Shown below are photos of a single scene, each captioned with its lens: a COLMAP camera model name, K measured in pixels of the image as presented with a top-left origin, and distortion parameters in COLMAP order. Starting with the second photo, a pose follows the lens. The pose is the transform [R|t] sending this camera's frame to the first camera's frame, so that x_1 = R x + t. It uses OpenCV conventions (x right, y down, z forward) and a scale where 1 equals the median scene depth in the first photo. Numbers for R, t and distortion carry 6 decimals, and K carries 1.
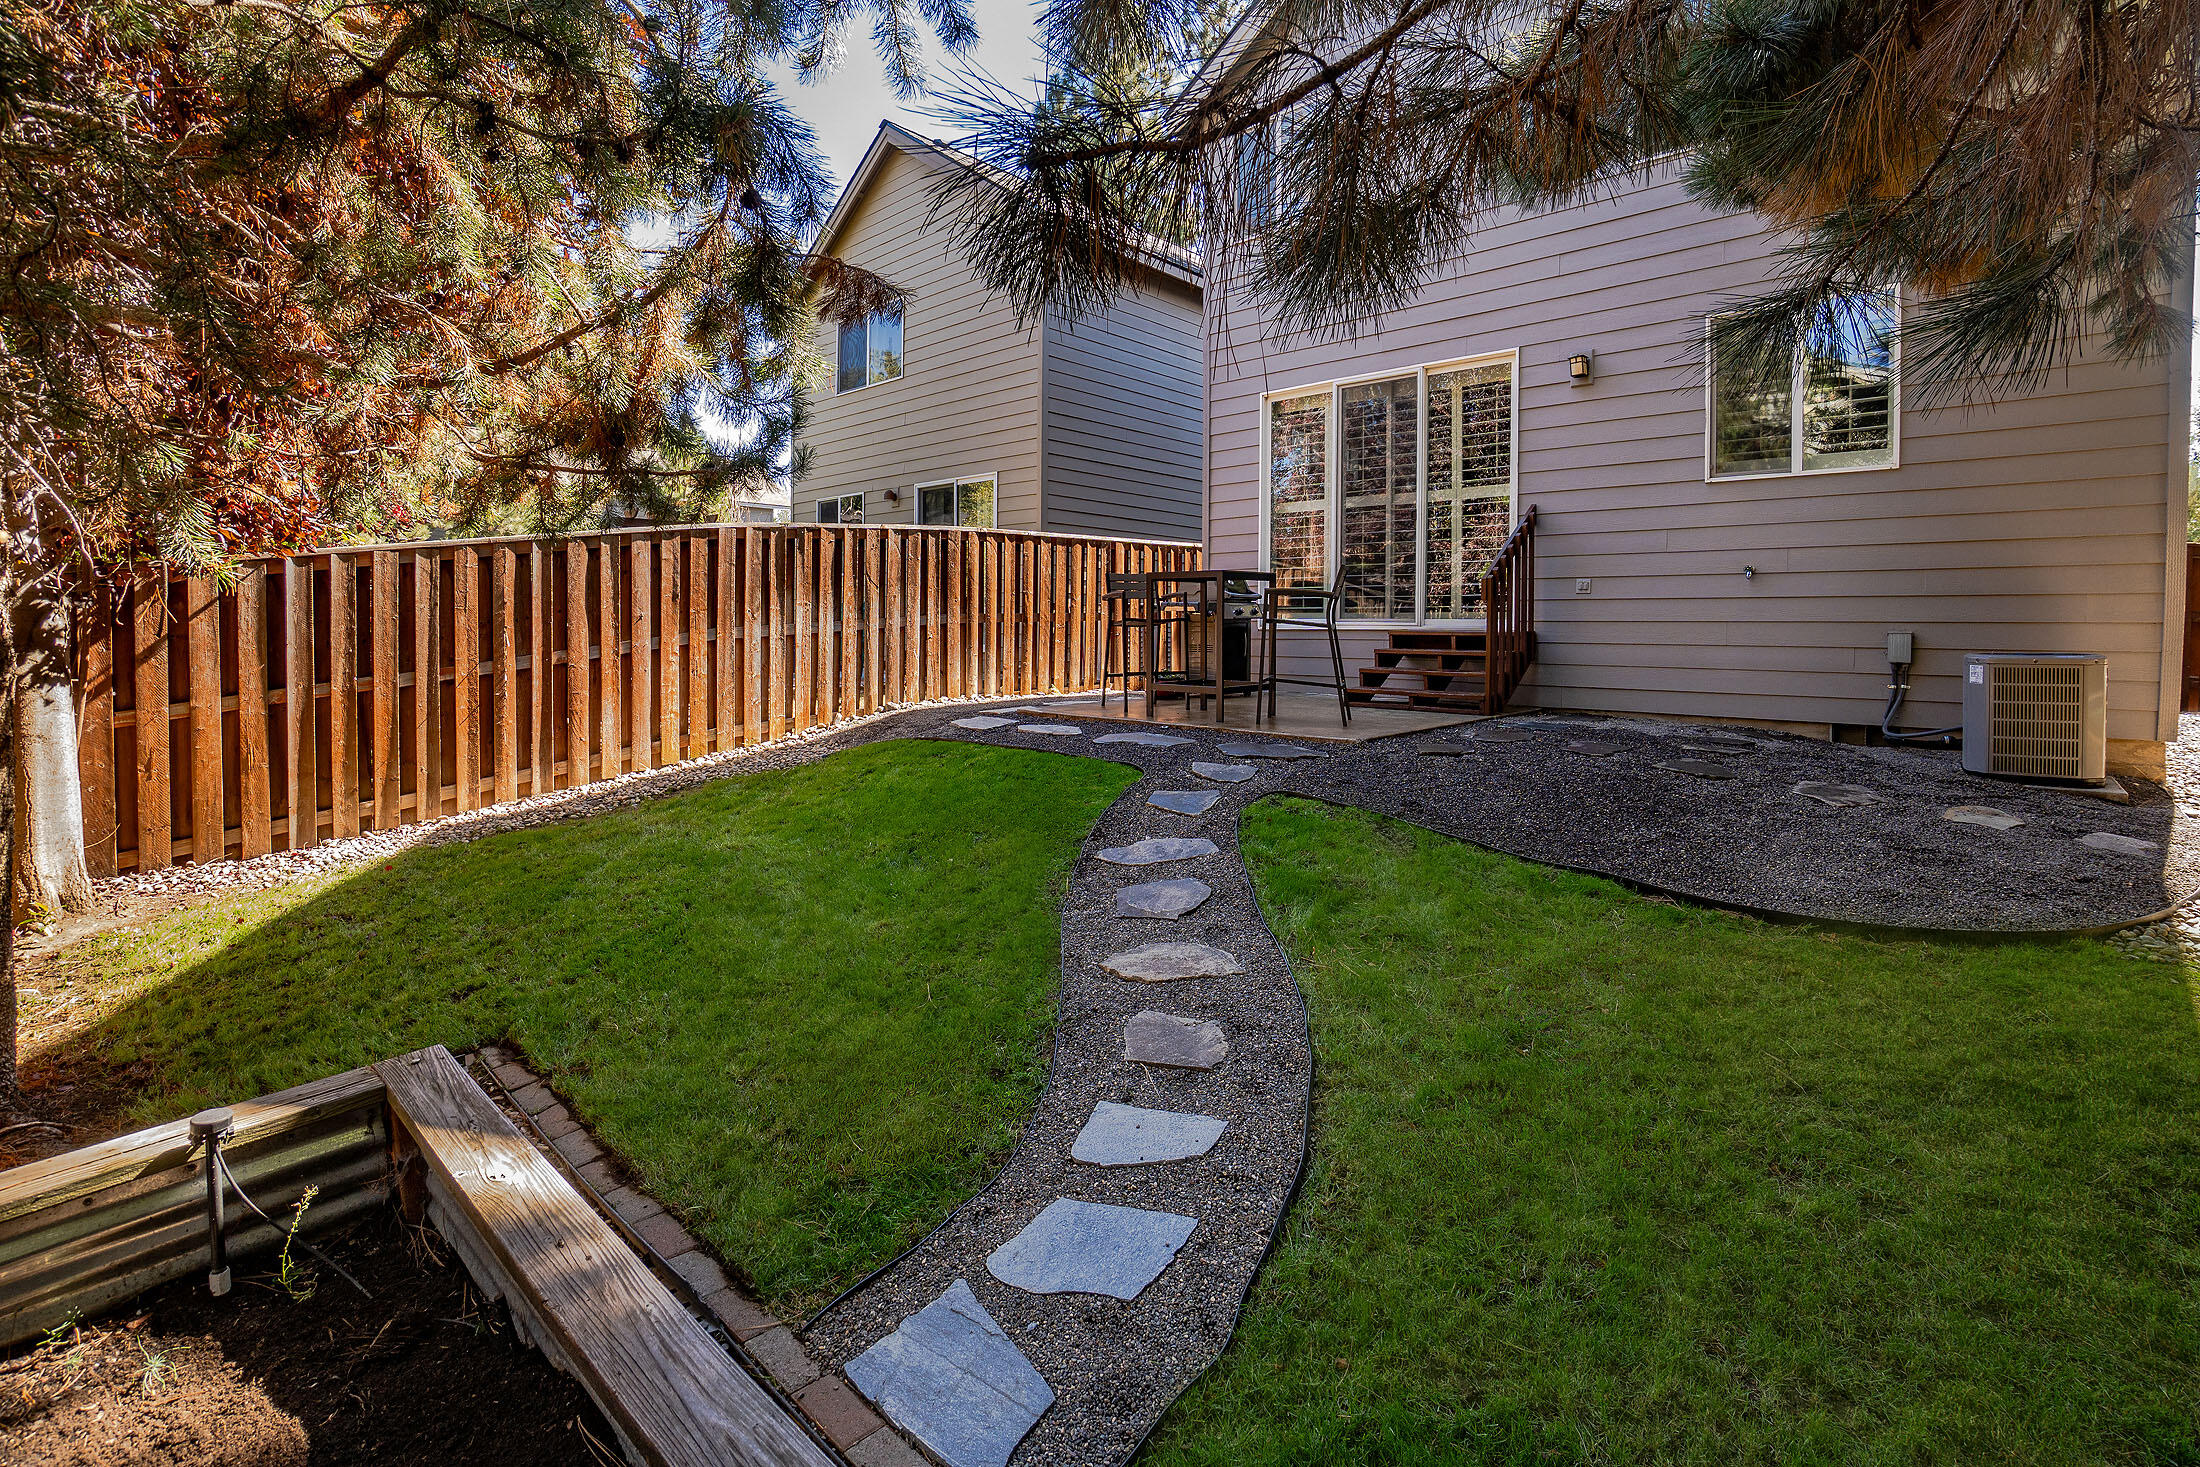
lens RADIAL K [[999.8, 0, 1127.2], [0, 999.8, 643.1], [0, 0, 1]] dist [-0.030234, 0.000511]
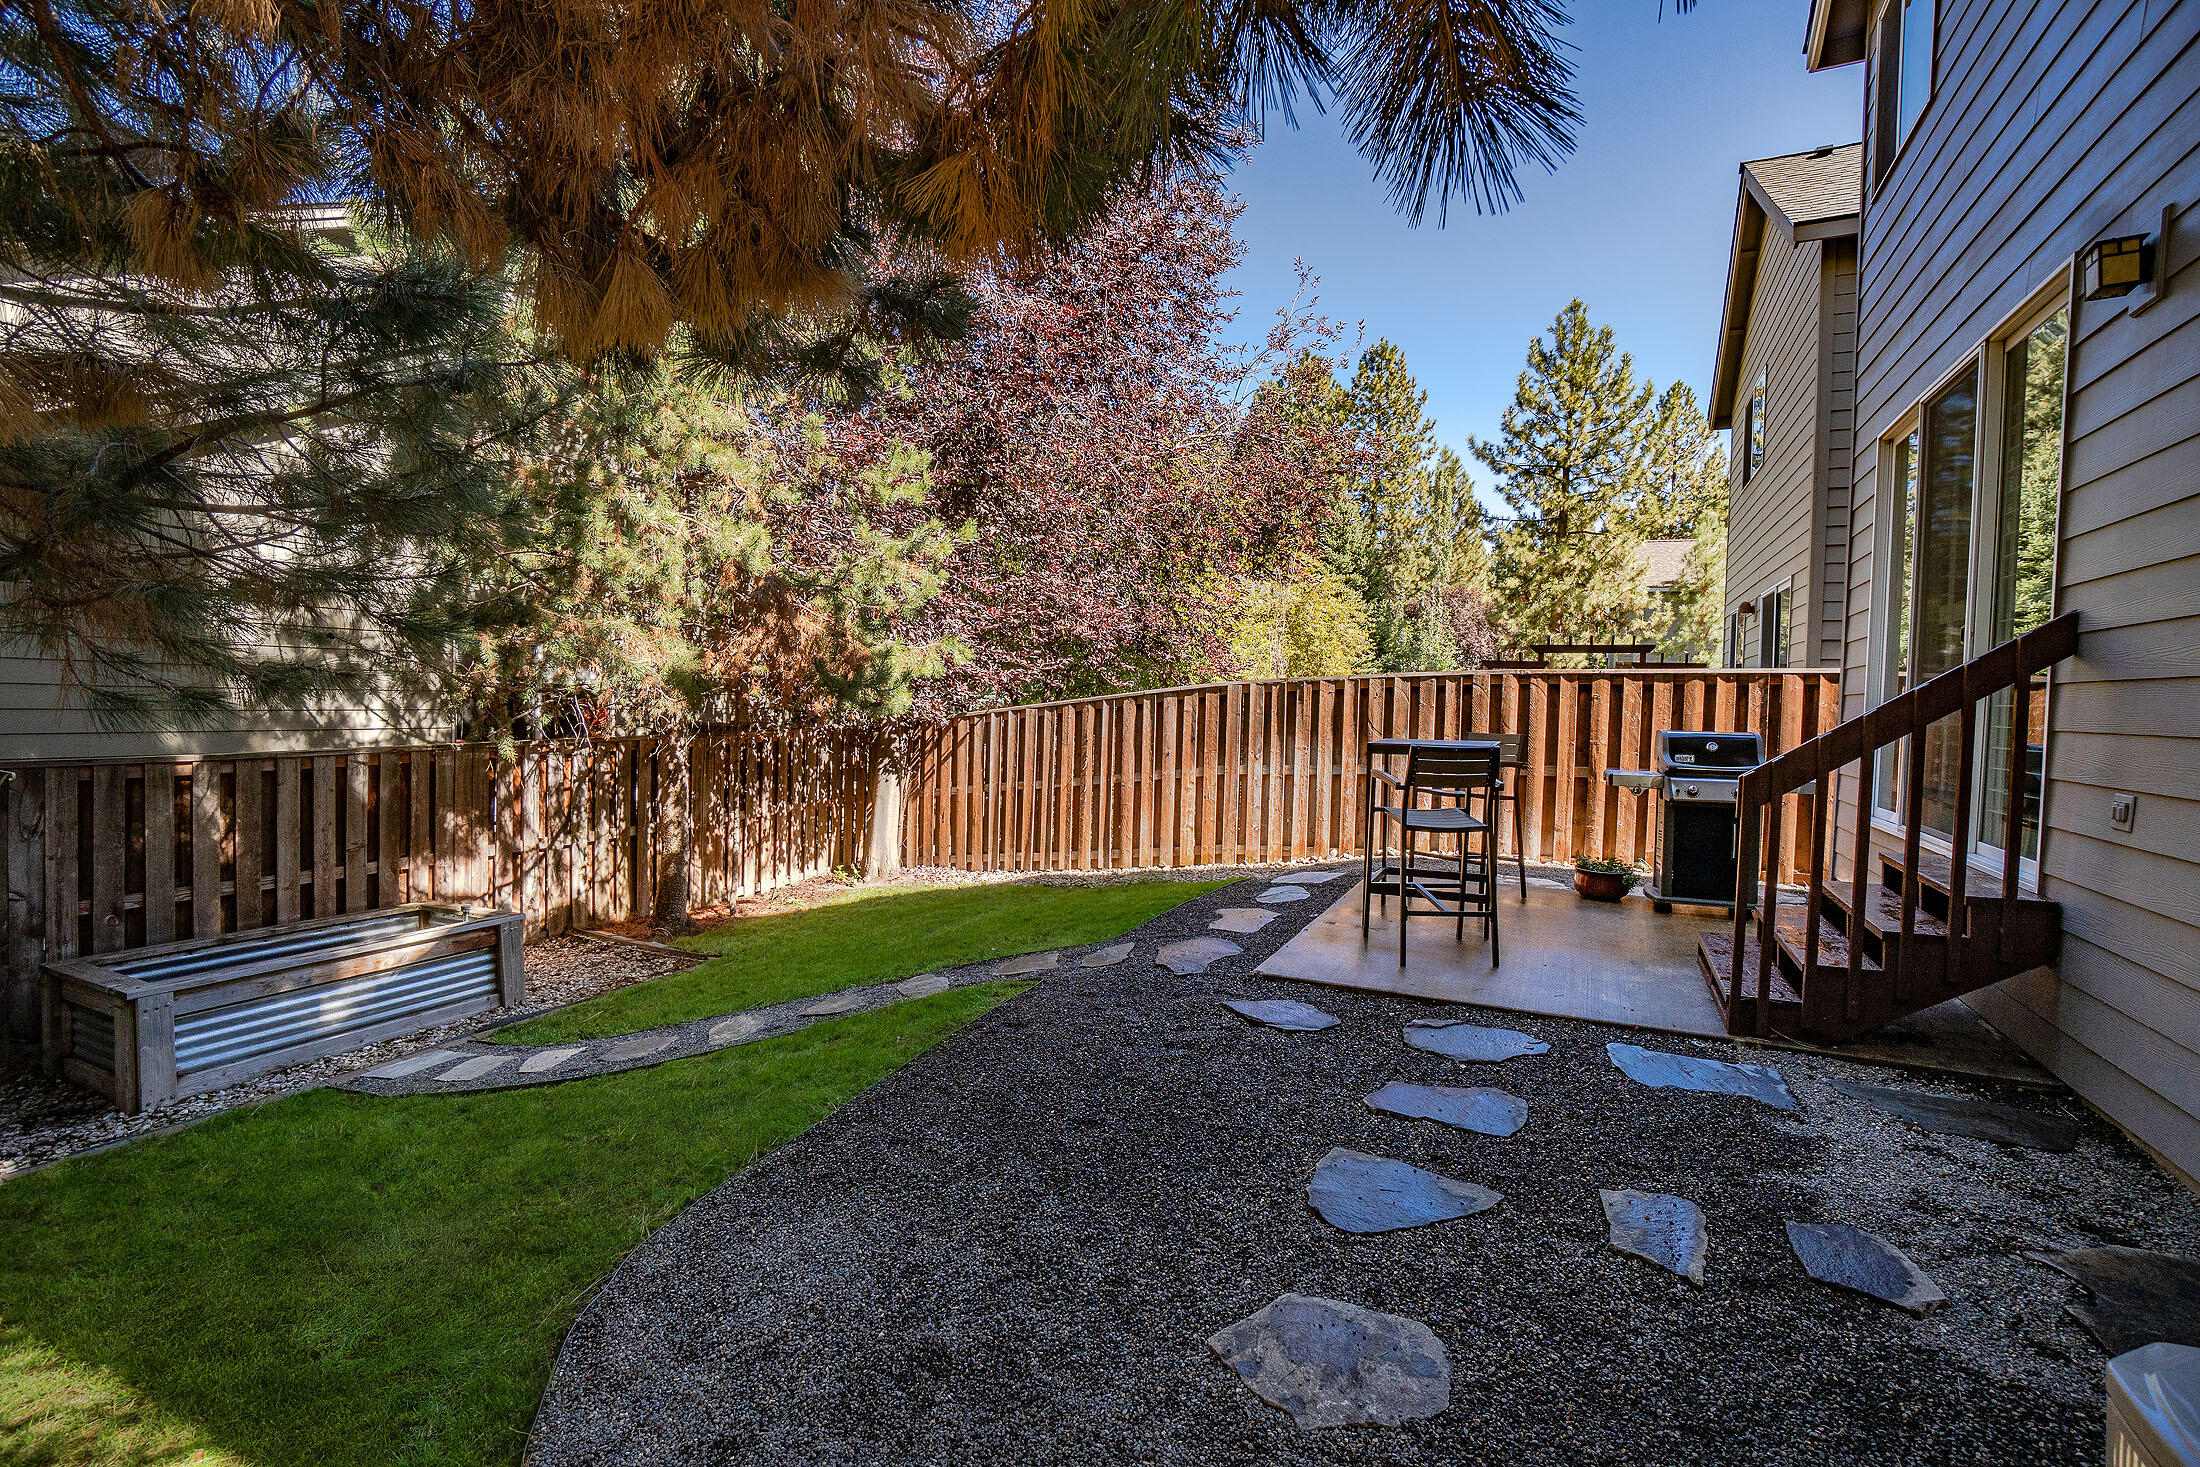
lens RADIAL K [[976.5, 0, 1100.0], [0, 976.5, 733.5], [0, 0, 1]] dist [0.000874, 0.000262]
pose [[0.281368, 0.033708, -0.959008, 0.747872], [-0.046864, 0.998673, 0.021352, -0.076131], [0.958455, 0.038935, 0.282574, 0.517519]]
